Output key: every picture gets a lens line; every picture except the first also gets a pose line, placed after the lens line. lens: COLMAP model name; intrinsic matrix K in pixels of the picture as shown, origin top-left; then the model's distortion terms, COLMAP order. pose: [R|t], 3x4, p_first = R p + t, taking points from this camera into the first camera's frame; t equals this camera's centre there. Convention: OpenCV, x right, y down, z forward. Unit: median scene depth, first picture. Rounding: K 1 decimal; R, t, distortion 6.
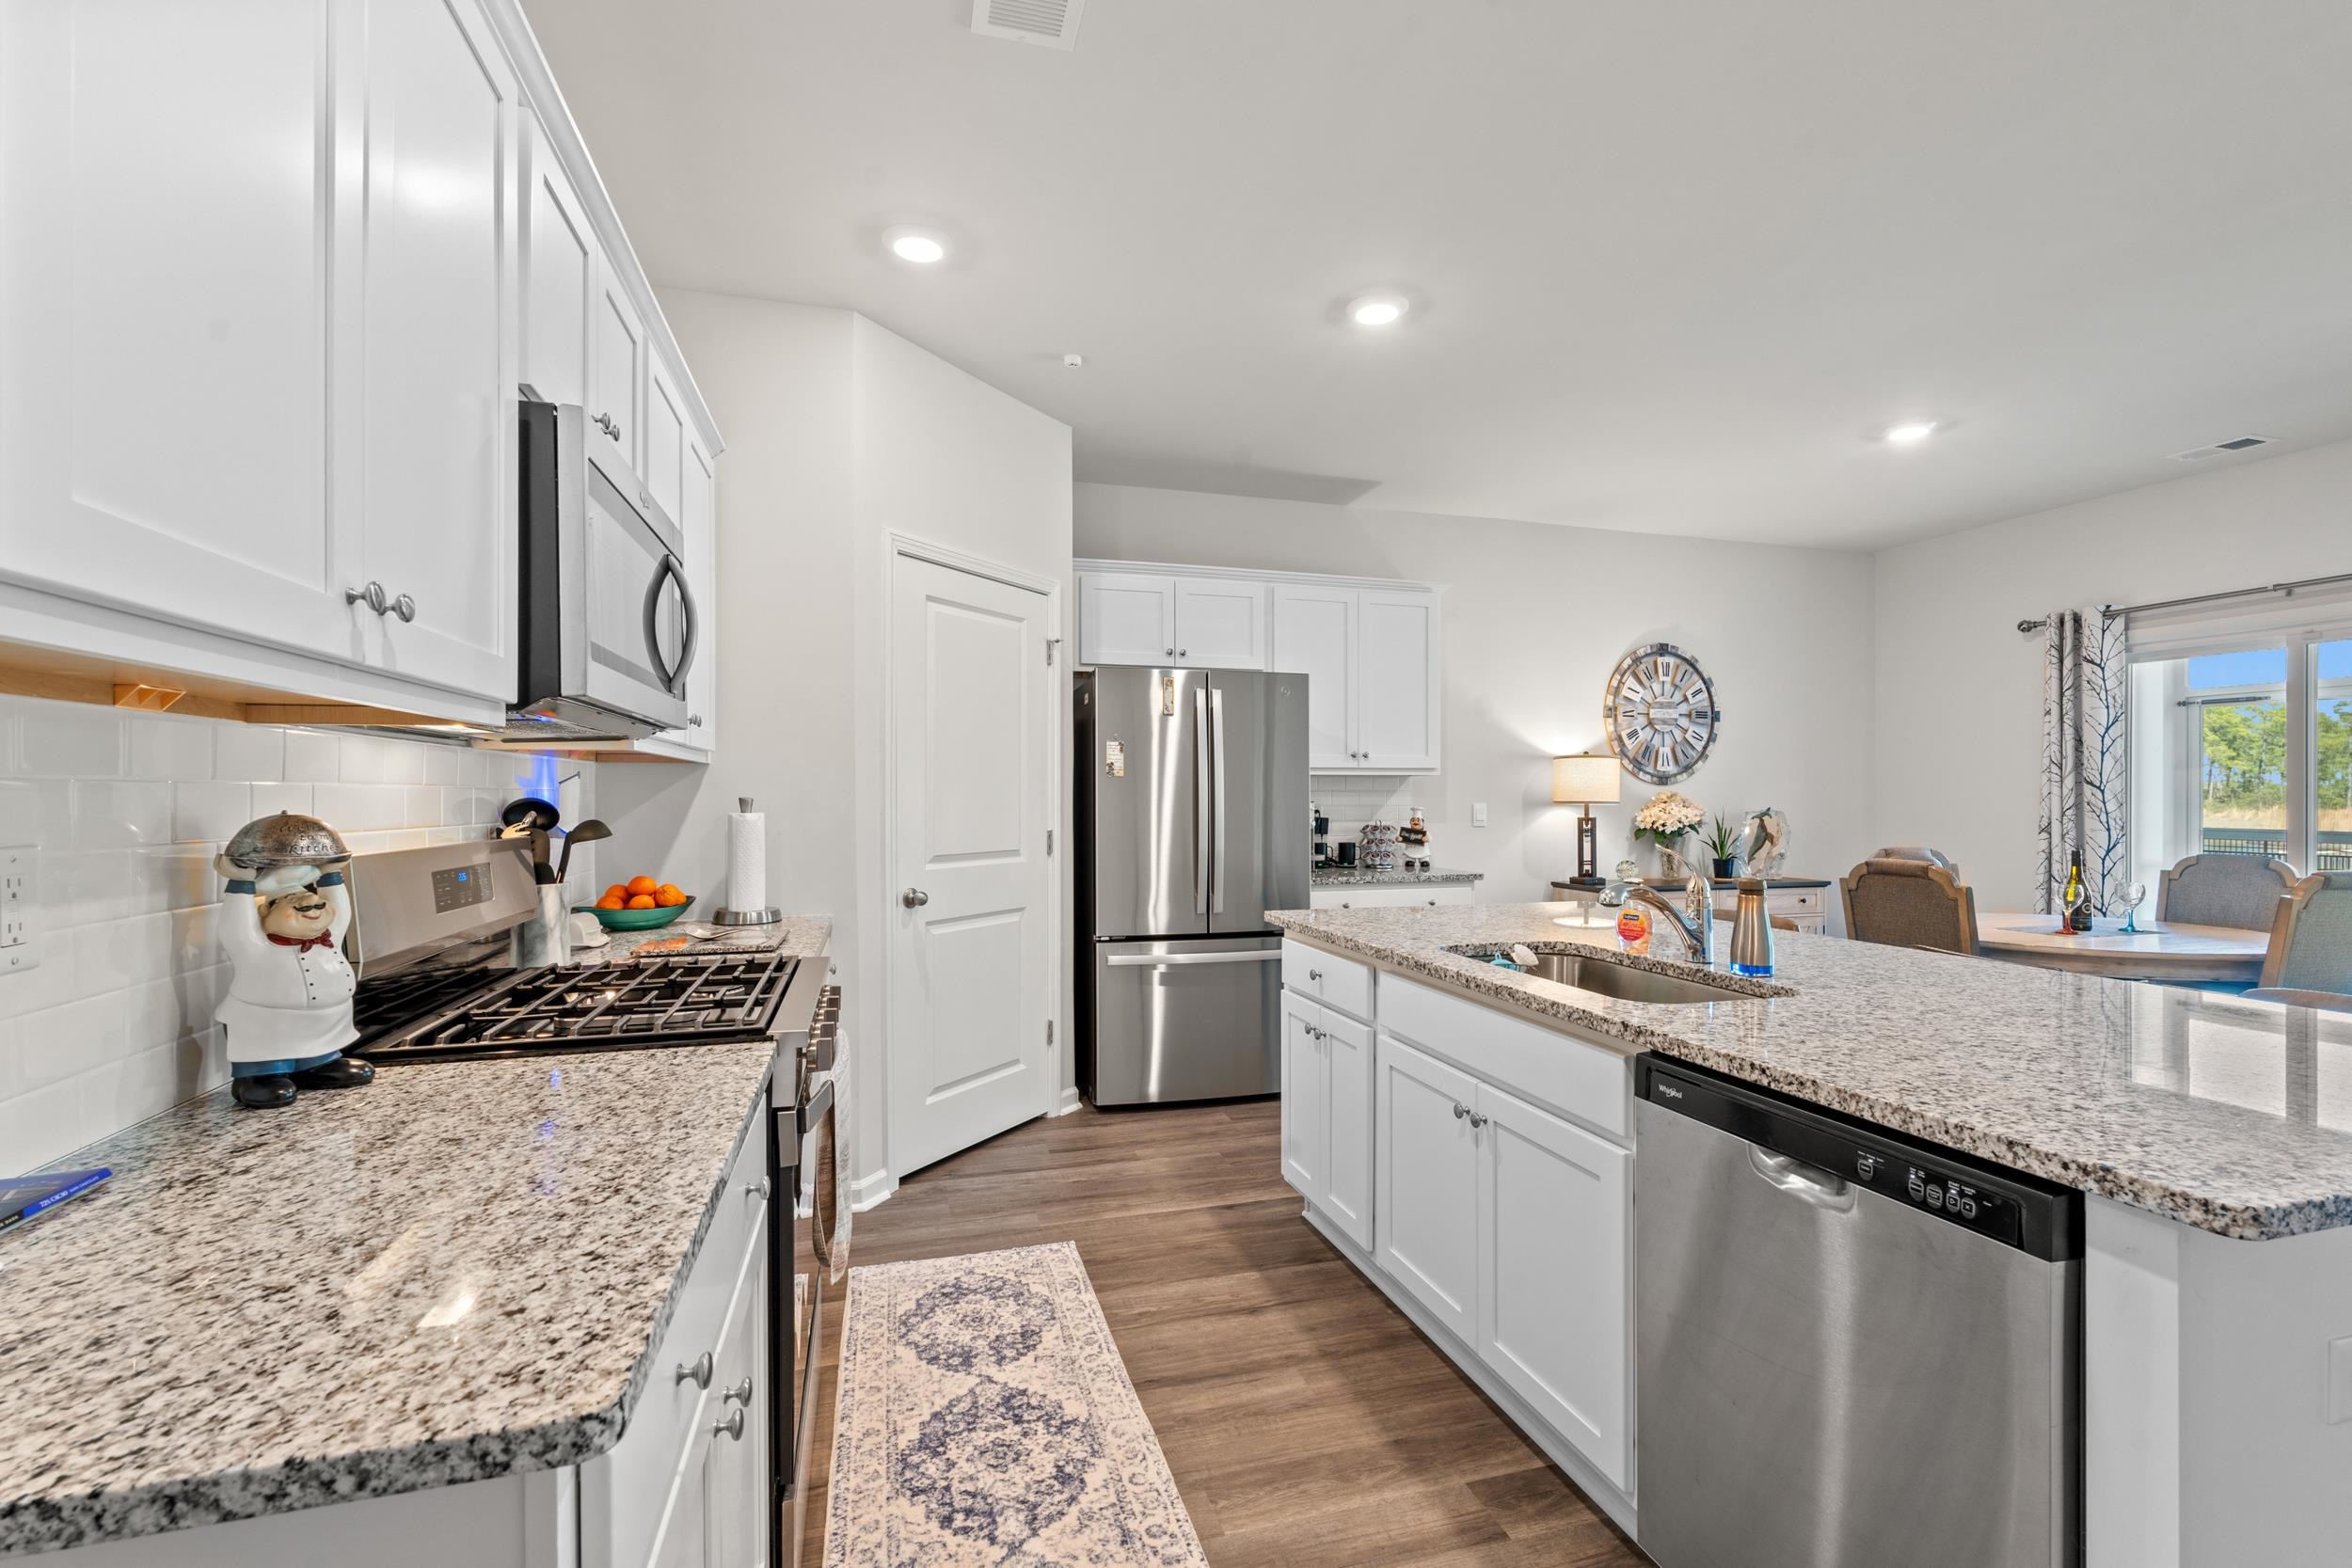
lens RADIAL K [[1035.2, 0, 1184.2], [0, 1035.2, 792.8], [0, 0, 1]] dist [-0.000449, -0.000401]
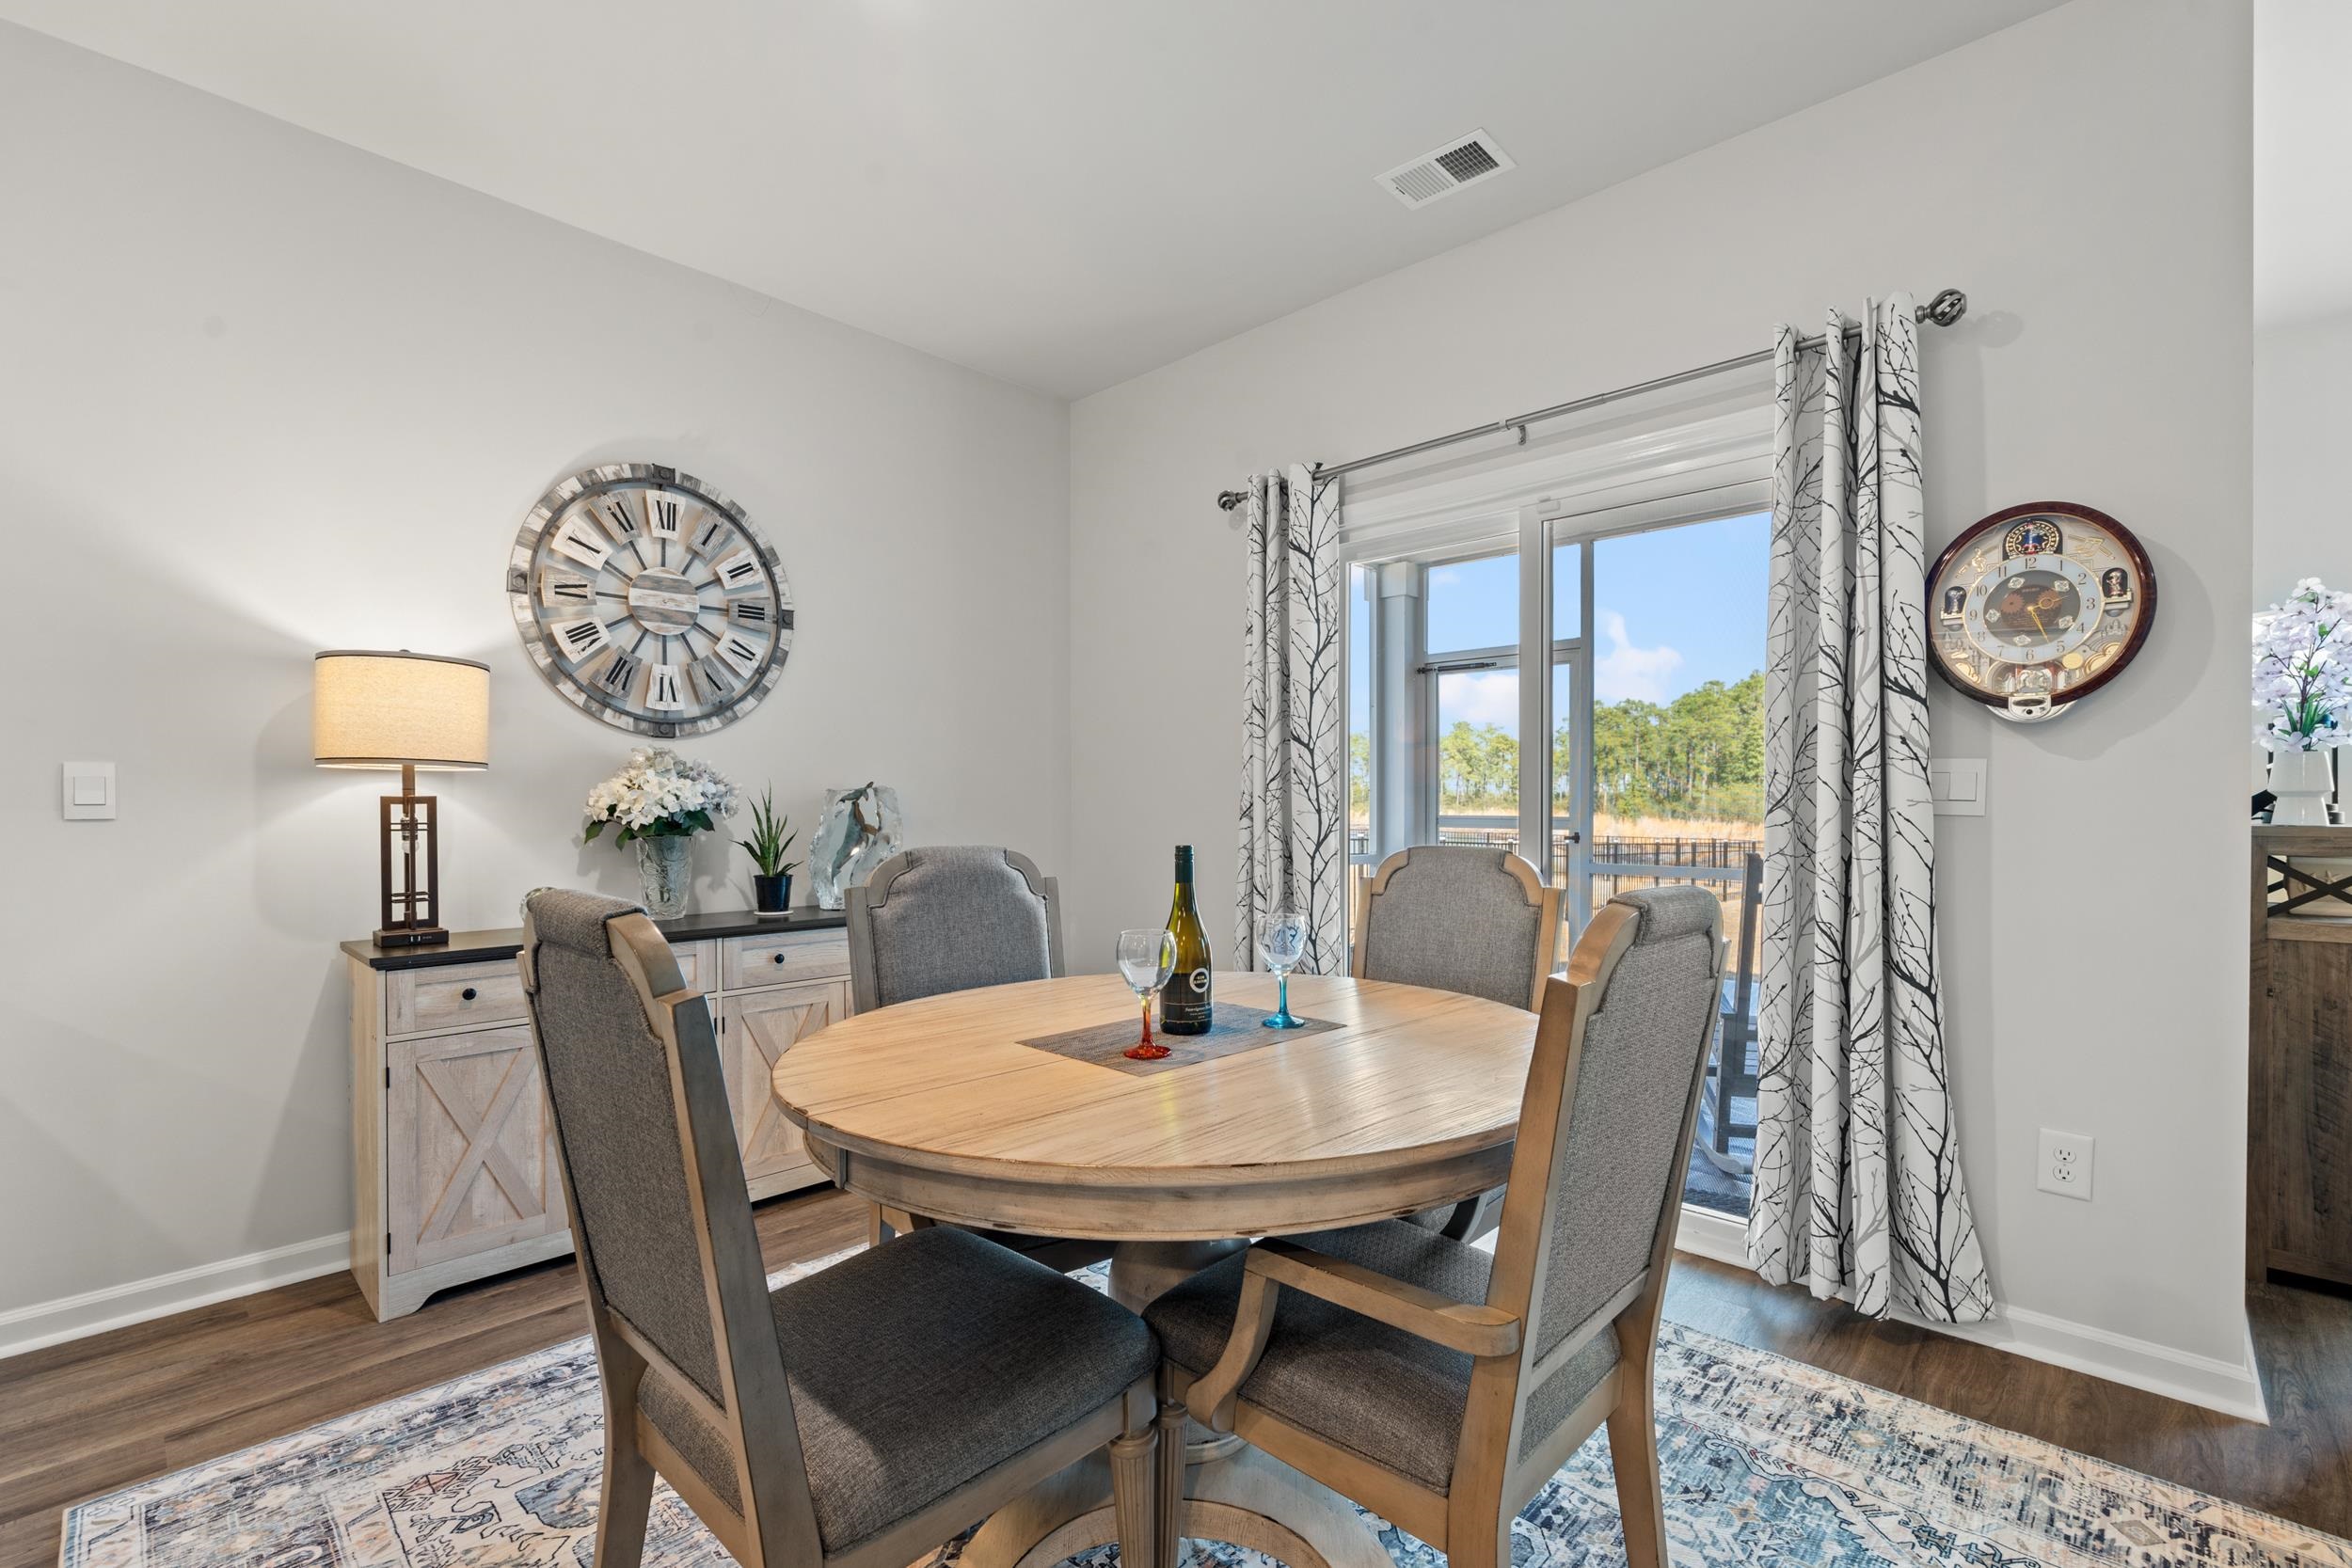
lens RADIAL K [[1037.3, 0, 1188.4], [0, 1037.3, 805.8], [0, 0, 1]] dist [-0.002351, -0.000428]
pose [[0.864288, -0.003942, 0.502982, 0.478660], [0.002251, 0.999990, 0.003970, 0.028350], [-0.502992, -0.002299, 0.864288, 0.464195]]
